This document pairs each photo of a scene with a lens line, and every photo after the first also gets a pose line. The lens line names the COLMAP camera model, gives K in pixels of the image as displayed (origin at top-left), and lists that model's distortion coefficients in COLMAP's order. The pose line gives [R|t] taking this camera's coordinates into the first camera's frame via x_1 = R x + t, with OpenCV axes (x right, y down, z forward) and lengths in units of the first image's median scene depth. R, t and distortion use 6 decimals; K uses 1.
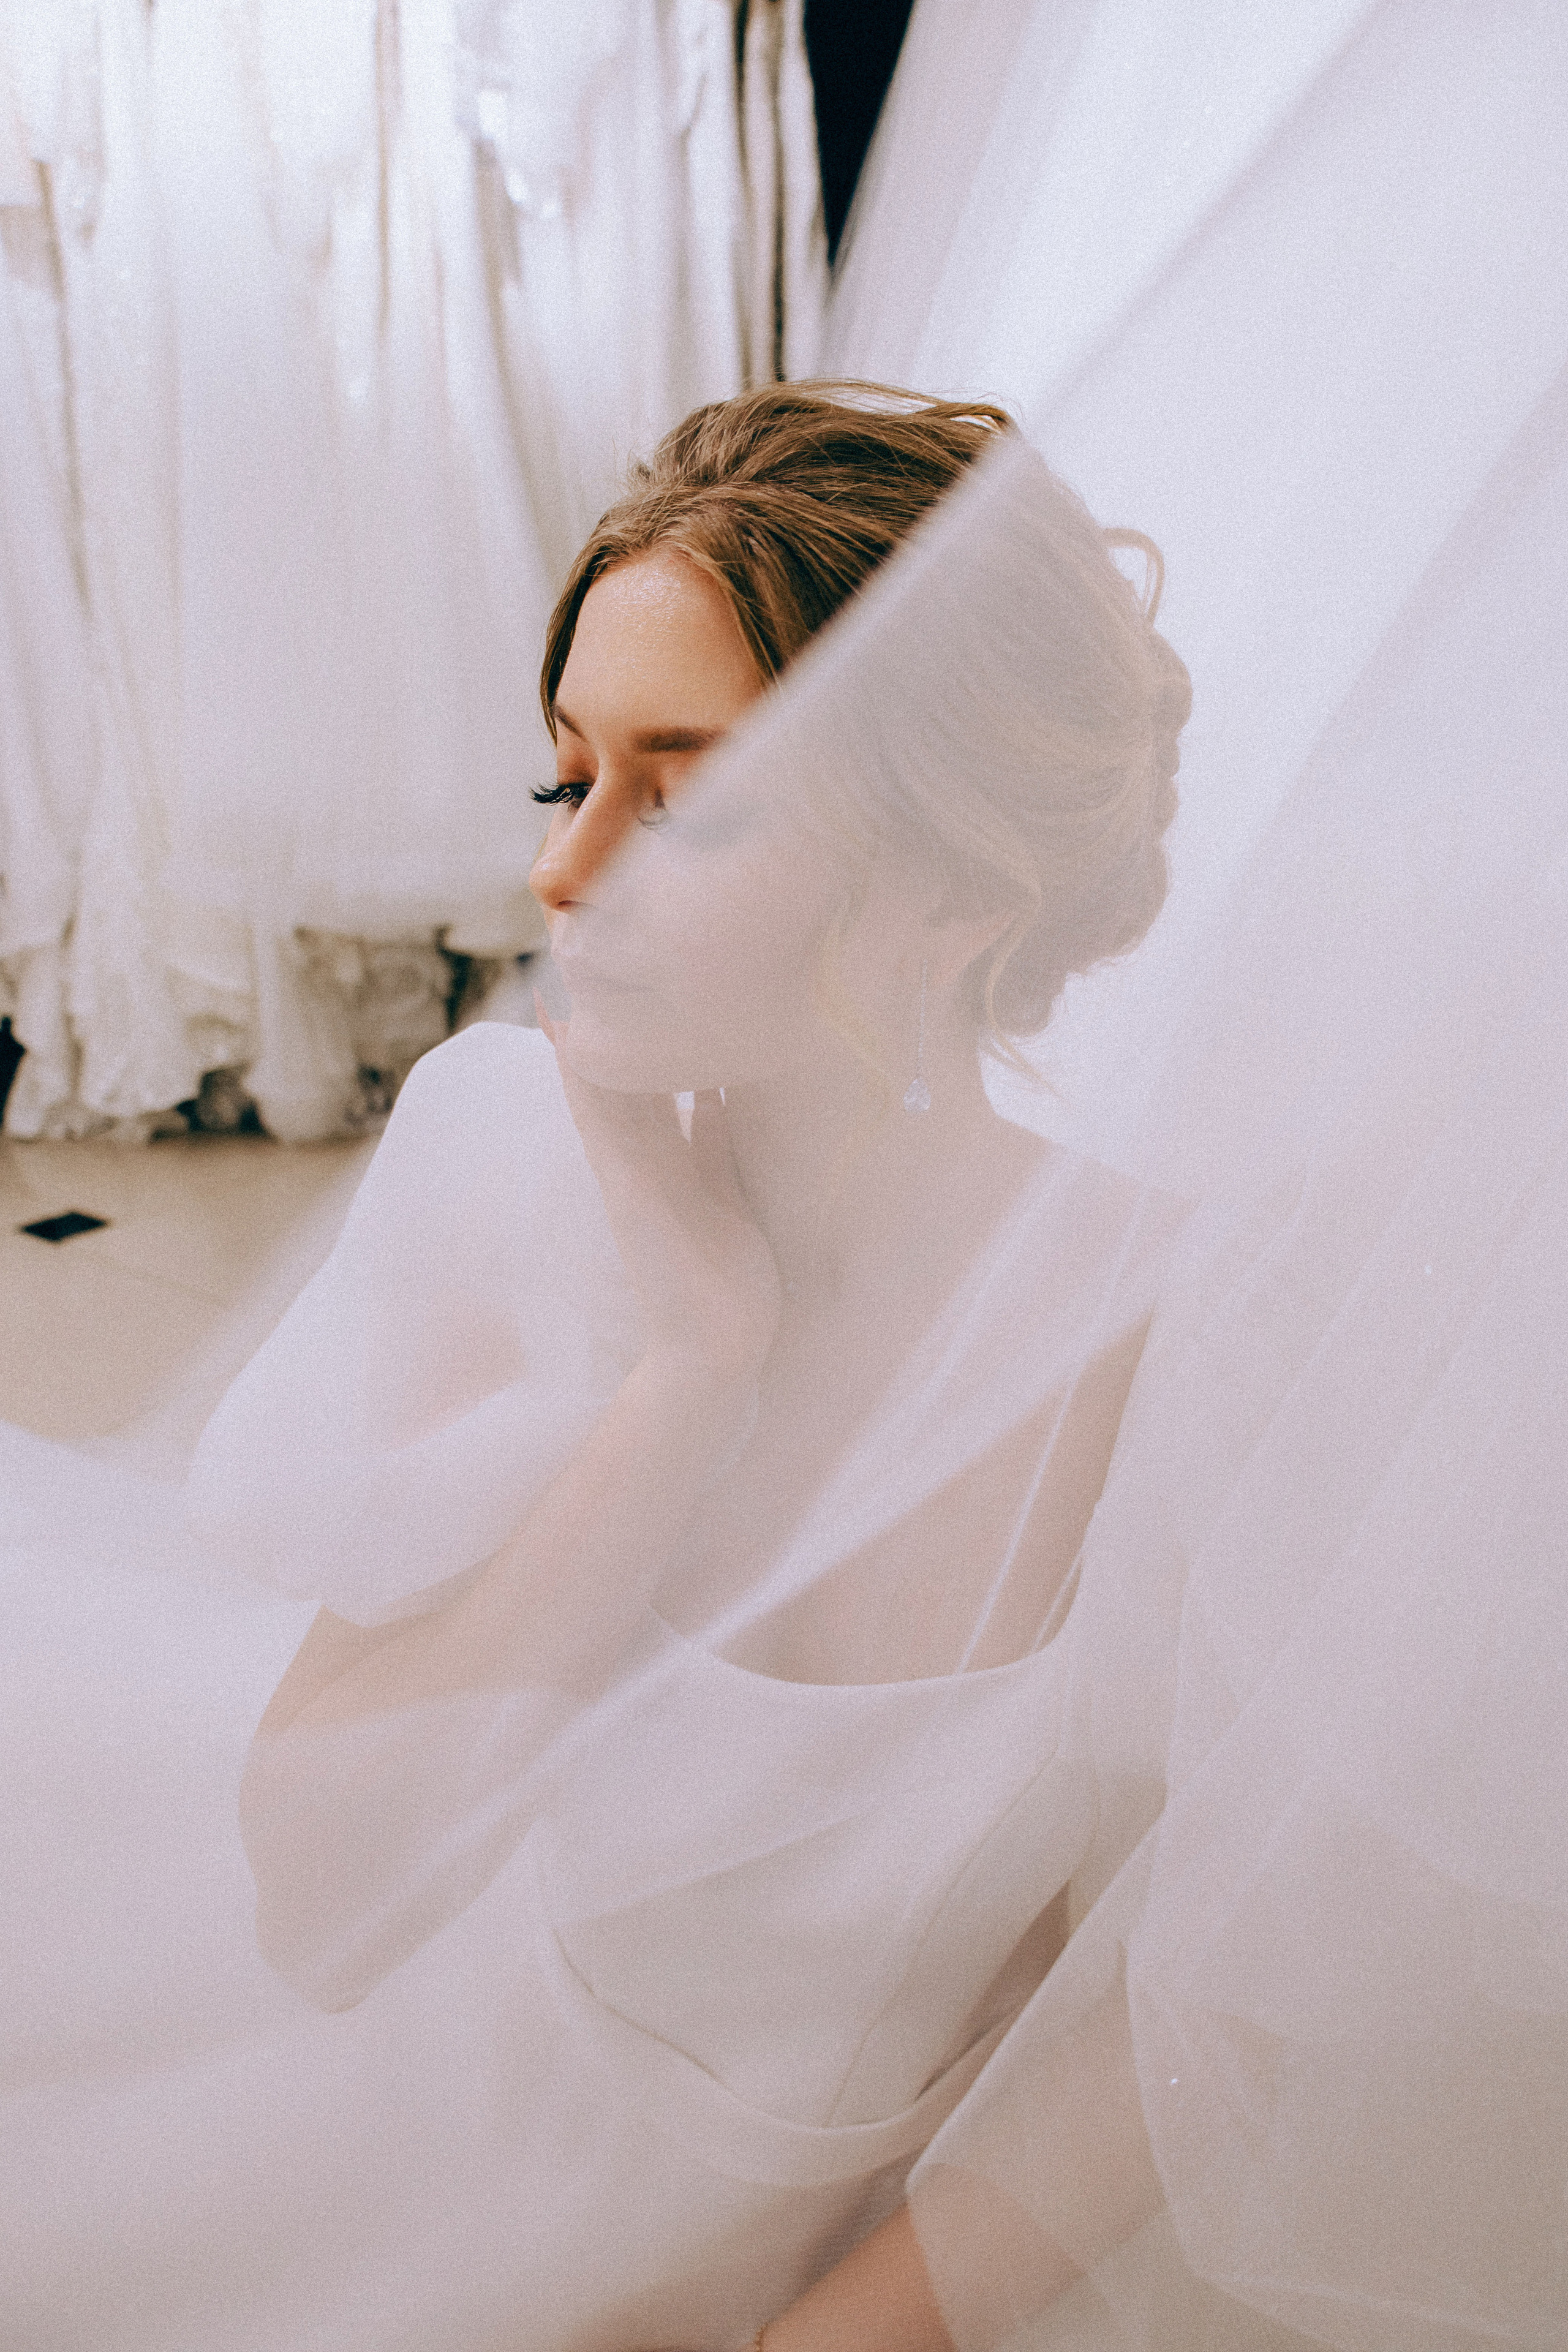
lens RADIAL K [[1551.0, 0, 832.4], [0, 1551.0, 1171.7], [0, 0, 1]] dist [0.007733, 0.003056]
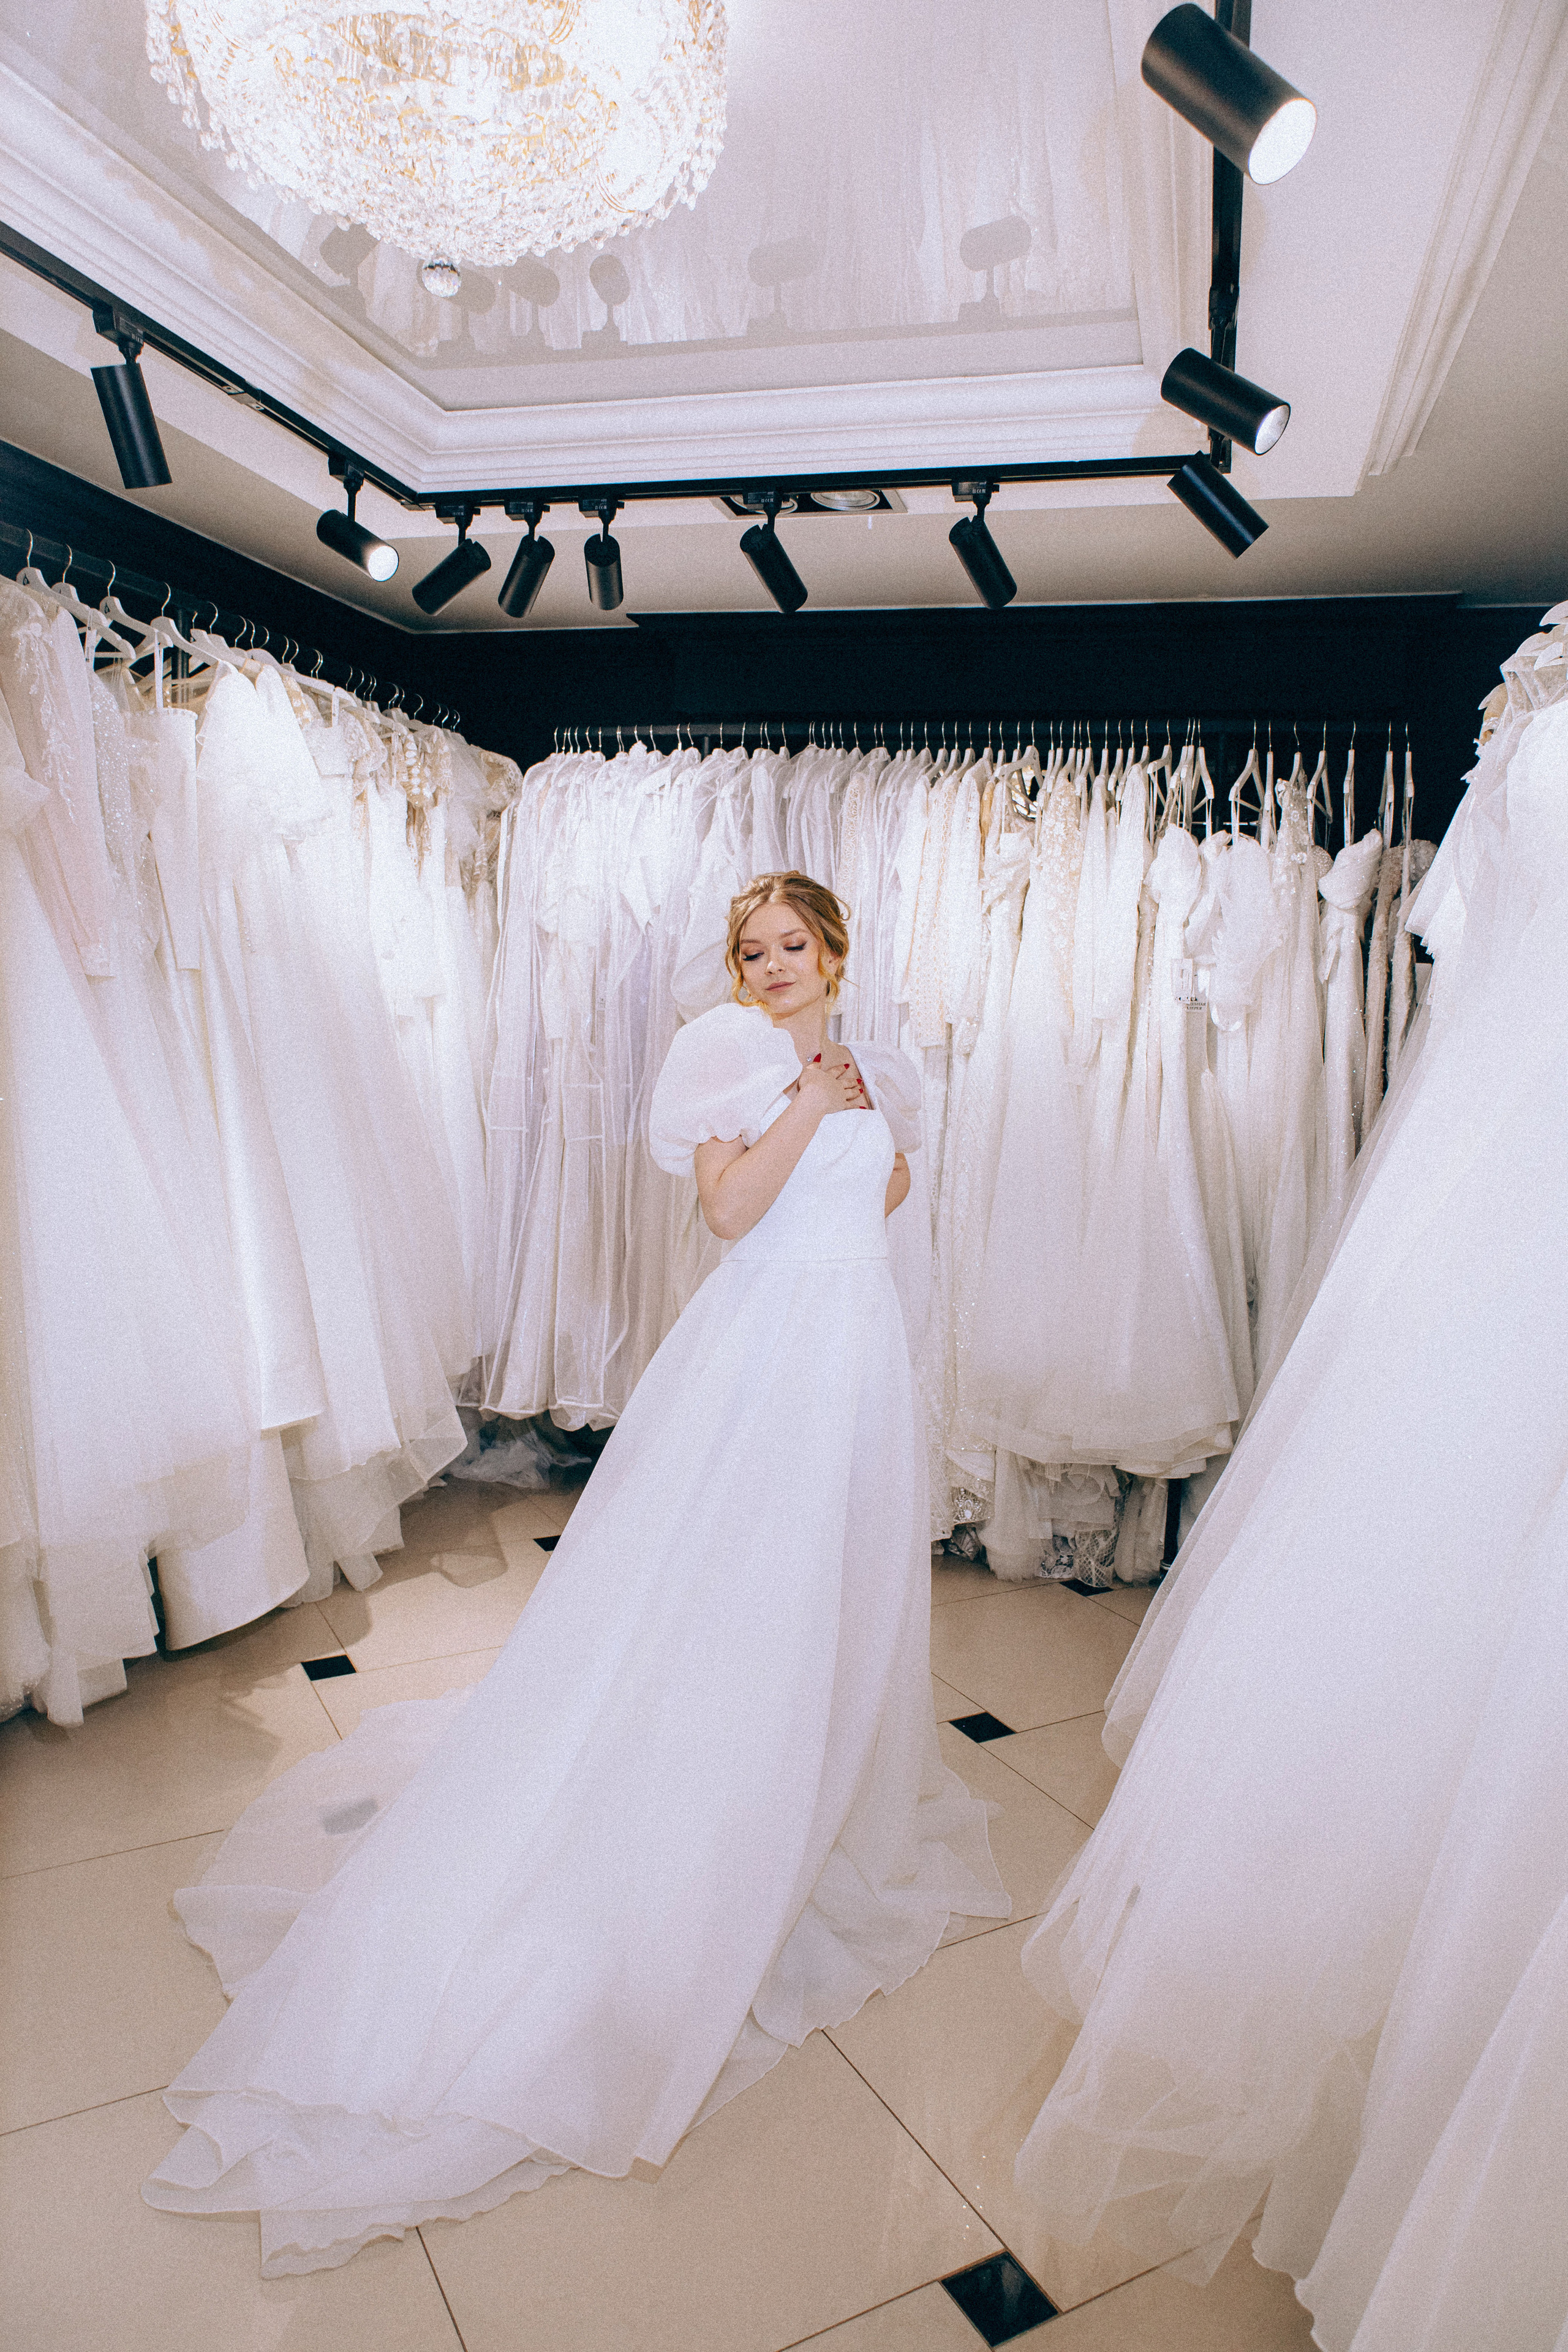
lens RADIAL K [[1551.0, 0, 790.1], [0, 1551.0, 1162.6], [0, 0, 1]] dist [0.007733, 0.003056]
pose [[0.874968, 0.053758, -0.481187, 0.466245], [-0.168583, 0.965456, -0.198682, -0.193182], [0.453884, 0.254960, 0.853806, -1.297981]]
